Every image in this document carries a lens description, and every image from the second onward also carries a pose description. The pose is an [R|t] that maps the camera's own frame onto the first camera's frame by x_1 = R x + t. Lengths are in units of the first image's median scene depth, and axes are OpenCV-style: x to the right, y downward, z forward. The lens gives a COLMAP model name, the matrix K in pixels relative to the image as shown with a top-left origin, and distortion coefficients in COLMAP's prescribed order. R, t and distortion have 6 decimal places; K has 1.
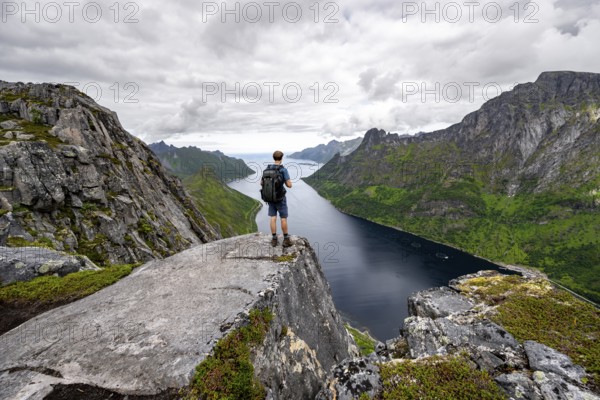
lens RADIAL K [[245.0, 0, 300.0], [0, 245.0, 200.0], [0, 0, 1]] dist [0.000923, 0.000108]
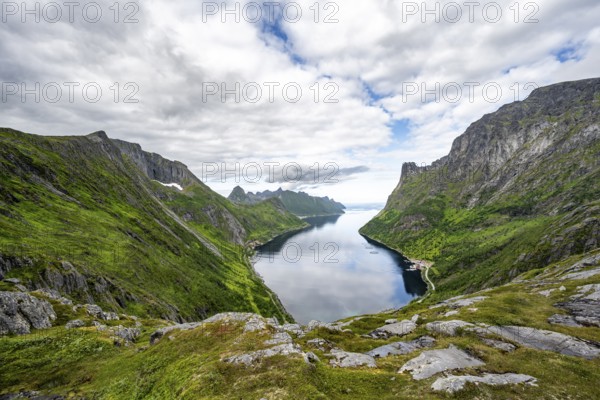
lens RADIAL K [[244.6, 0, 300.0], [0, 244.6, 200.0], [0, 0, 1]] dist [0.009698, 0.000076]
pose [[0.871415, 0.002364, -0.490540, 0.681778], [-0.103981, 0.978155, -0.180001, 0.184921], [0.479399, 0.207862, 0.852625, -0.187749]]
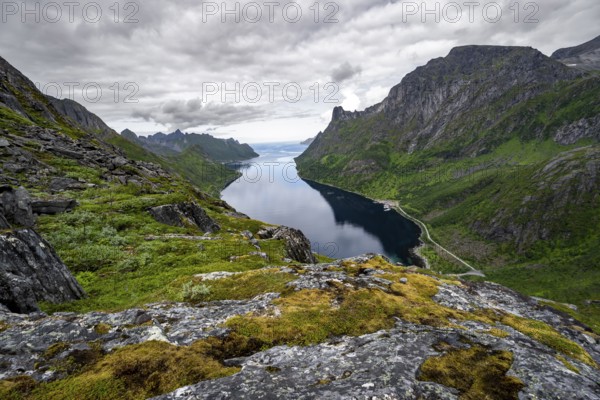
lens RADIAL K [[245.0, 0, 300.0], [0, 245.0, 200.0], [0, 0, 1]] dist [0.000923, 0.000108]
pose [[0.994897, -0.002574, -0.100864, 0.397715], [0.006654, 0.999172, 0.040134, 0.150994], [0.100677, -0.040600, 0.994090, -0.258198]]
